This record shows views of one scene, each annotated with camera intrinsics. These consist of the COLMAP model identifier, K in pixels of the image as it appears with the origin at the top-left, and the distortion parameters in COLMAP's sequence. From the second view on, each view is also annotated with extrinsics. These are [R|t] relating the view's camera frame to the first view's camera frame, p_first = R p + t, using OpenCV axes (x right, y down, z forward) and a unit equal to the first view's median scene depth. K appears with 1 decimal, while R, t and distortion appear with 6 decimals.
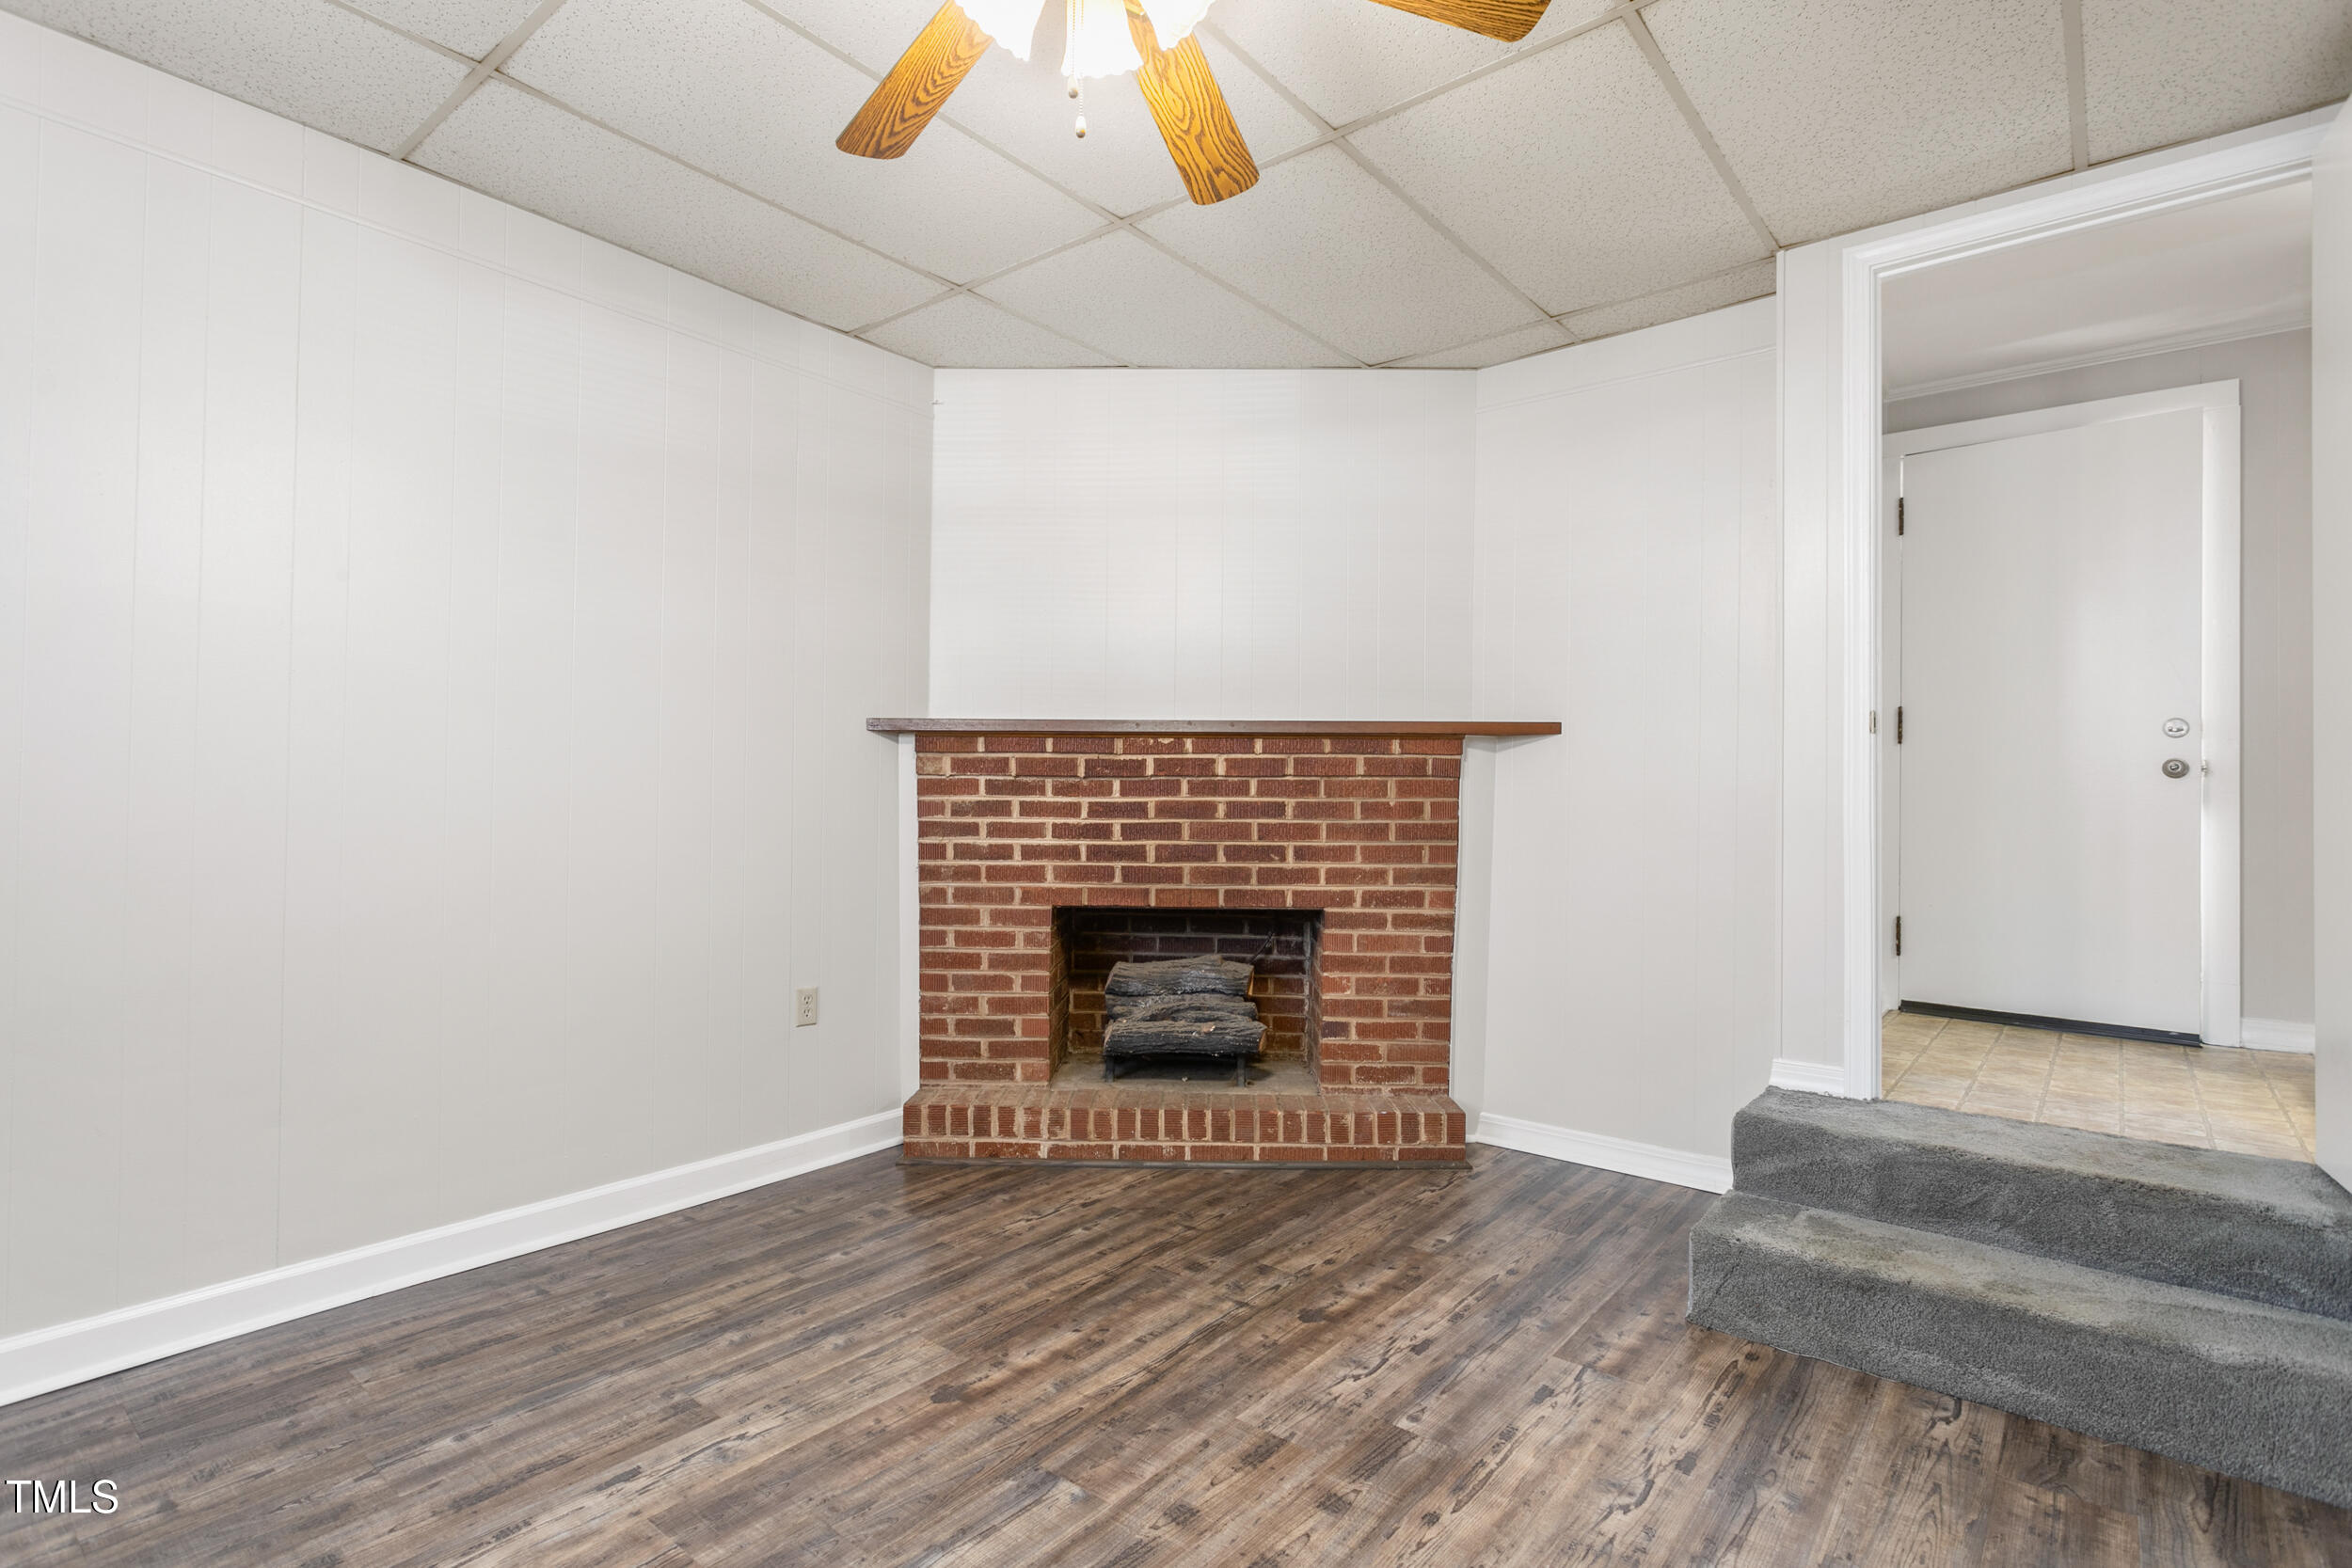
lens RADIAL K [[1133.9, 0, 1166.7], [0, 1133.9, 801.7], [0, 0, 1]] dist [-0.002755, -0.000086]
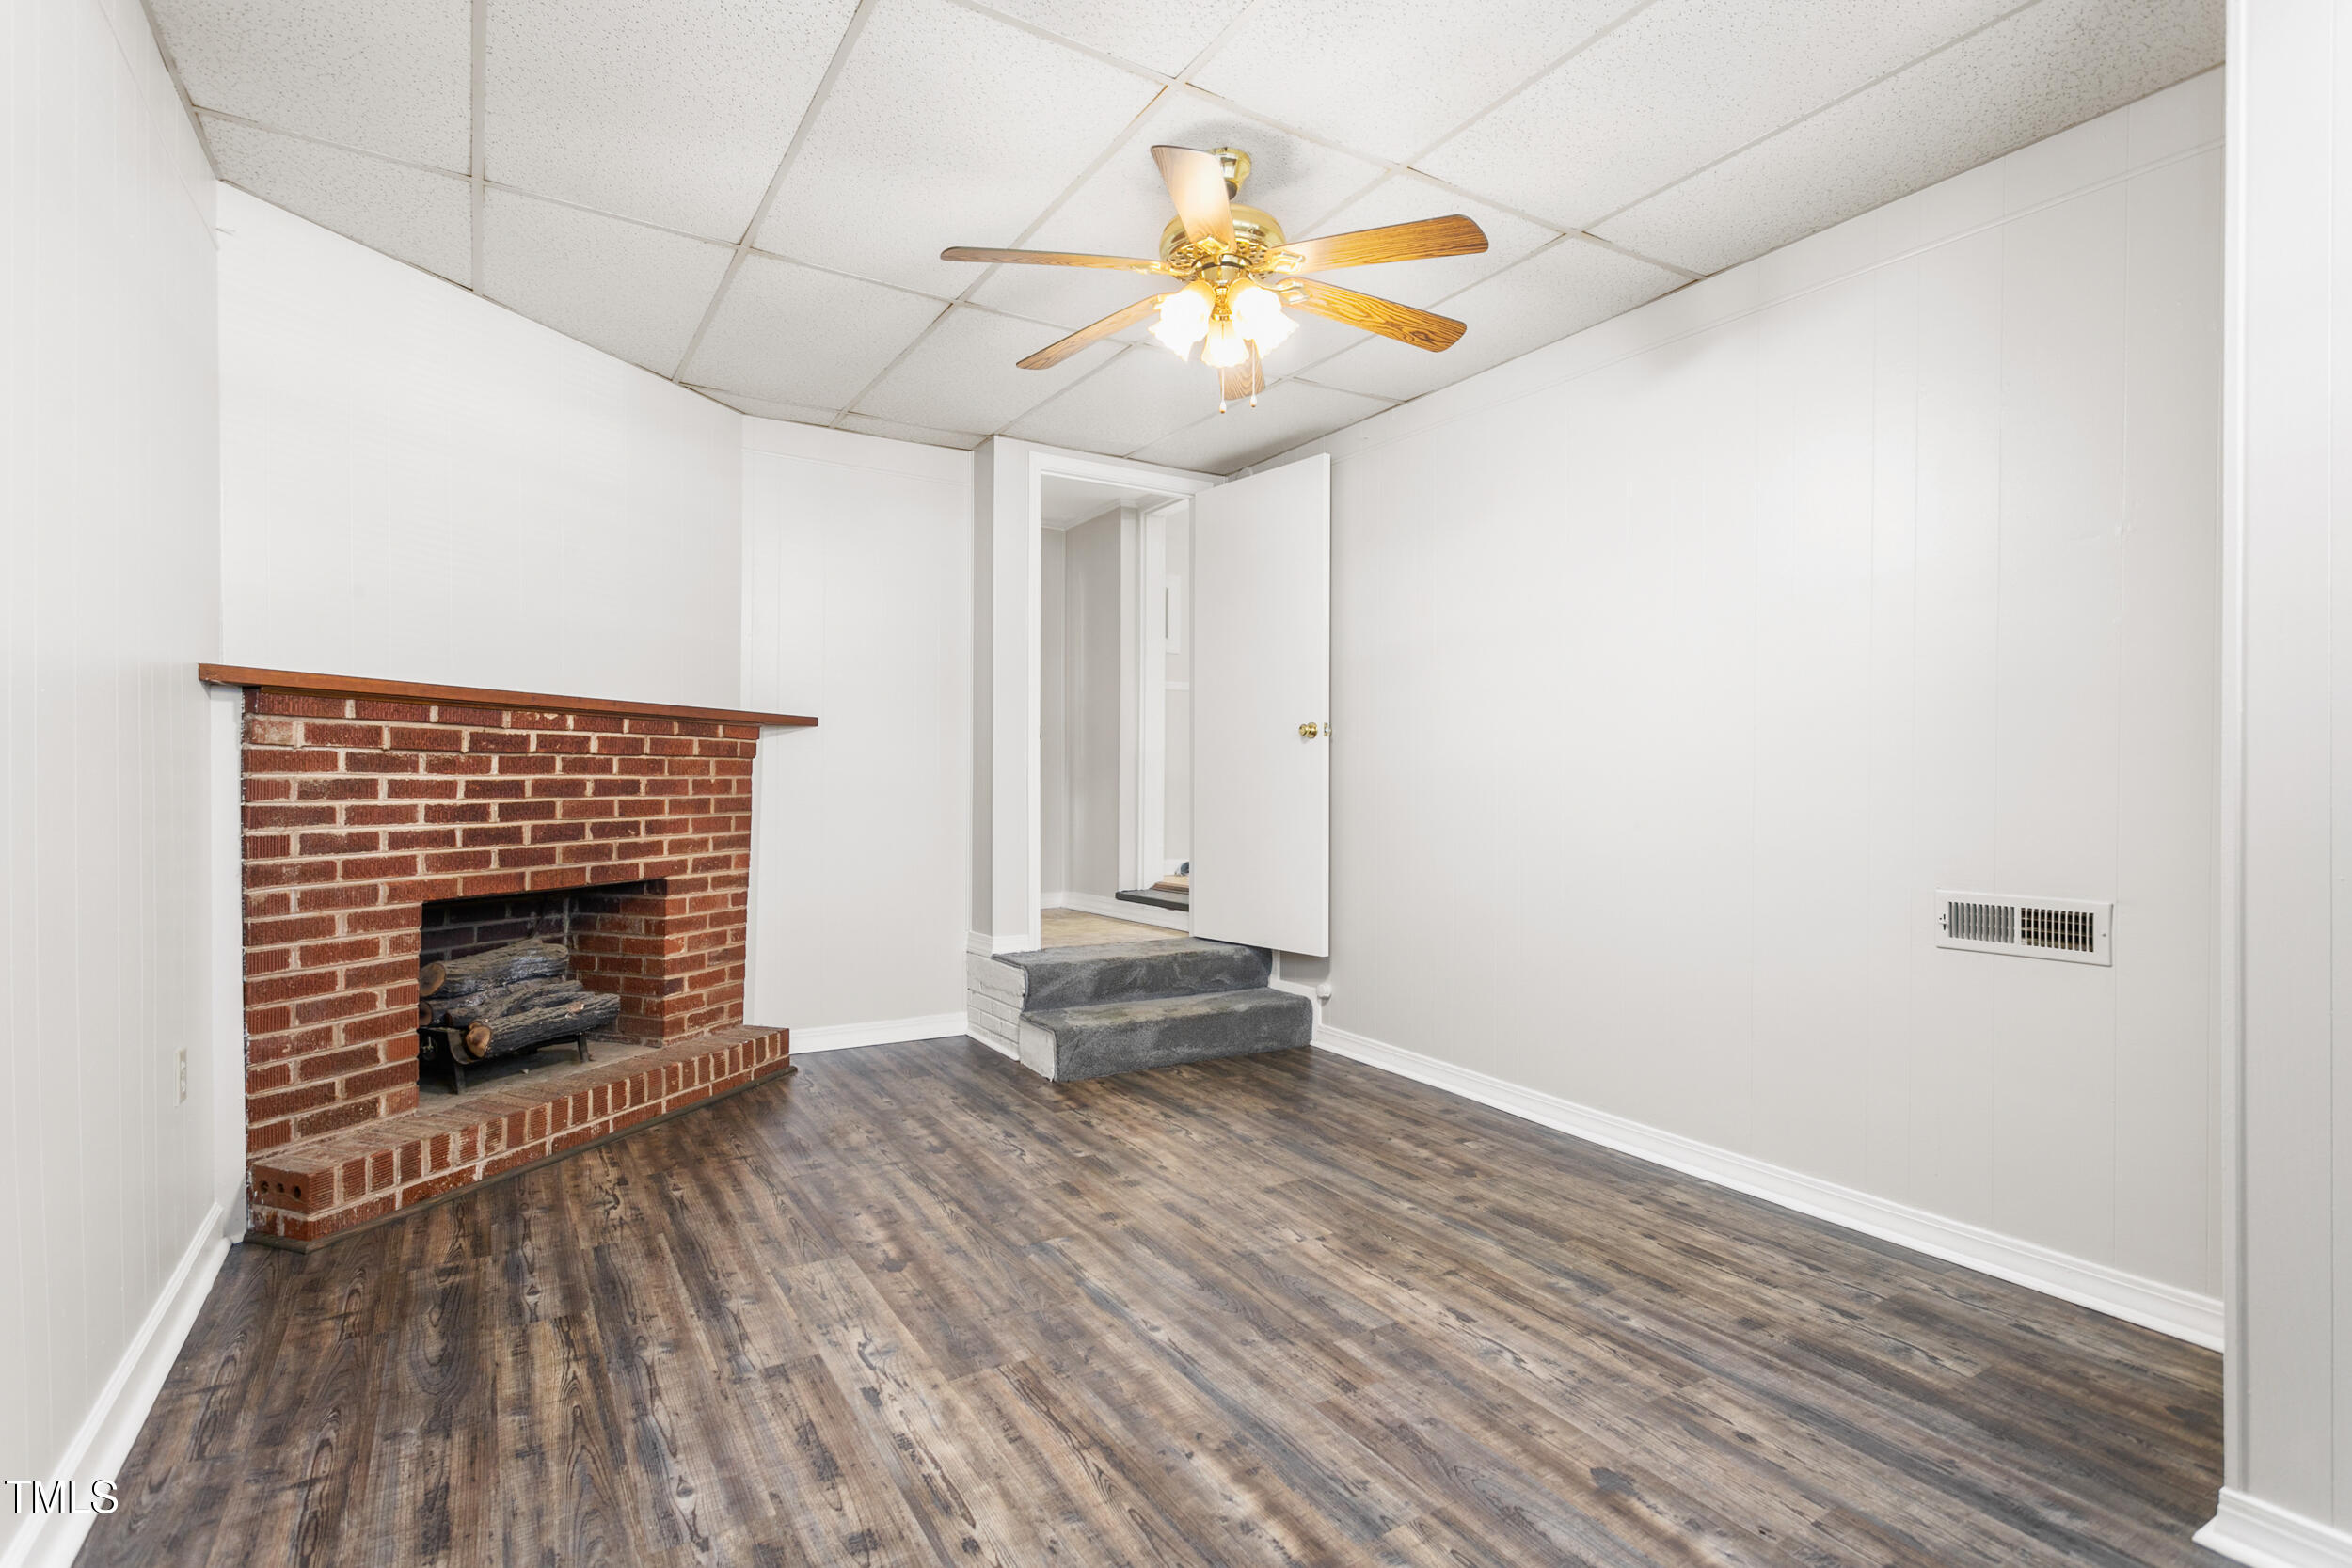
lens RADIAL K [[1133.9, 0, 1166.7], [0, 1133.9, 801.7], [0, 0, 1]] dist [-0.002755, -0.000086]
pose [[0.323581, -0.021772, 0.945950, -0.732074], [-0.000994, 0.999727, 0.023349, -0.004188], [-0.946200, -0.008496, 0.323471, 0.193123]]
